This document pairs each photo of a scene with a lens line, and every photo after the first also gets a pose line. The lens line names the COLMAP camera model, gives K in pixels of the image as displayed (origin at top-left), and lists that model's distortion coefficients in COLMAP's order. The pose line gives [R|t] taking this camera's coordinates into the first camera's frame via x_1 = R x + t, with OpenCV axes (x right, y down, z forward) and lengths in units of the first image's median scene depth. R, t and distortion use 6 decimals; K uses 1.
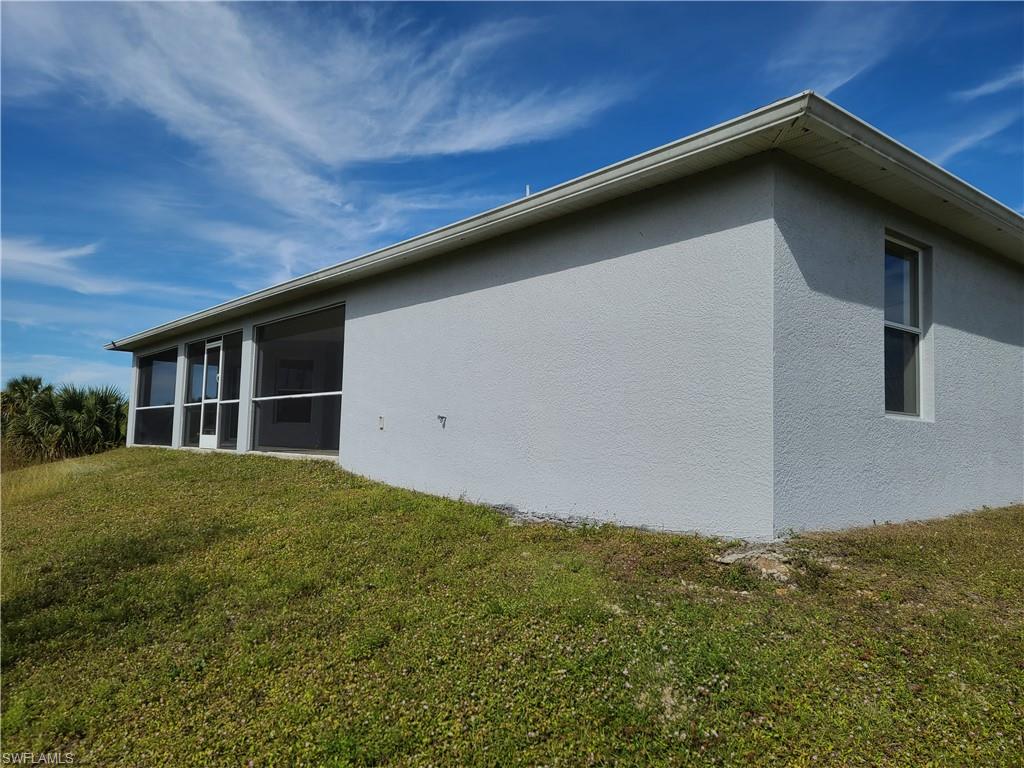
lens RADIAL K [[756.2, 0, 512.0], [0, 756.2, 384.0], [0, 0, 1]] dist [0.004262, -0.003028]
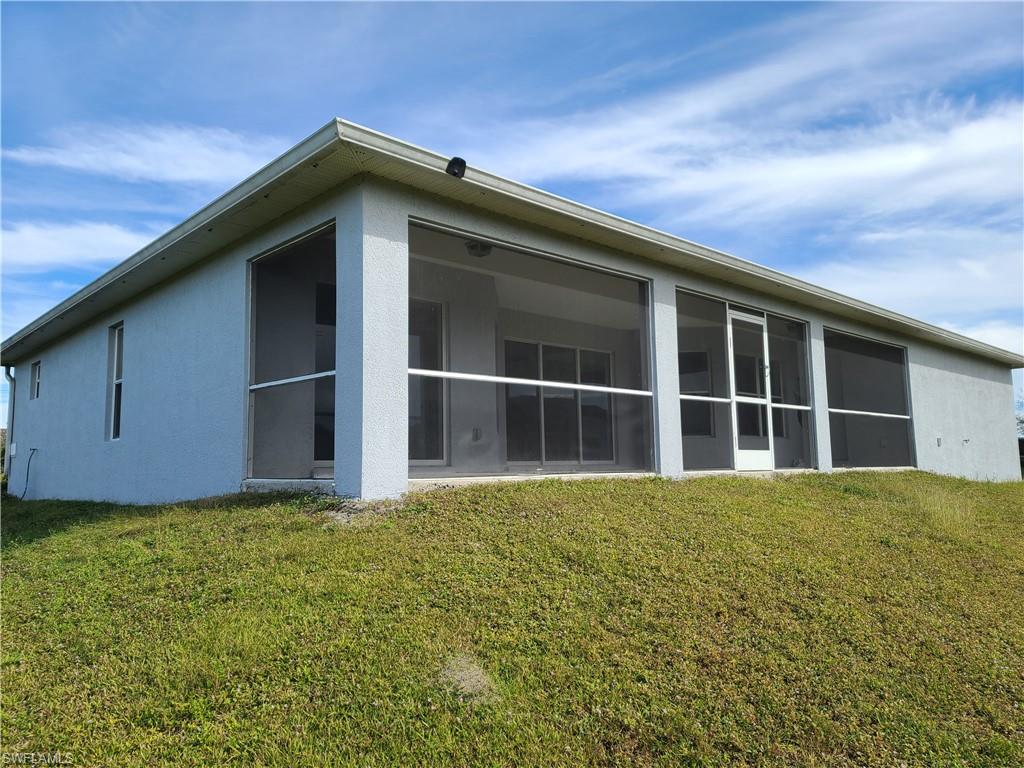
lens RADIAL K [[756.2, 0, 512.0], [0, 756.2, 384.0], [0, 0, 1]] dist [0.004262, -0.003028]
pose [[-0.042948, 0.083407, 0.995590, -1.133354], [-0.064788, 0.994179, -0.086084, 0.085194], [-0.996974, -0.068199, -0.037294, 1.321800]]
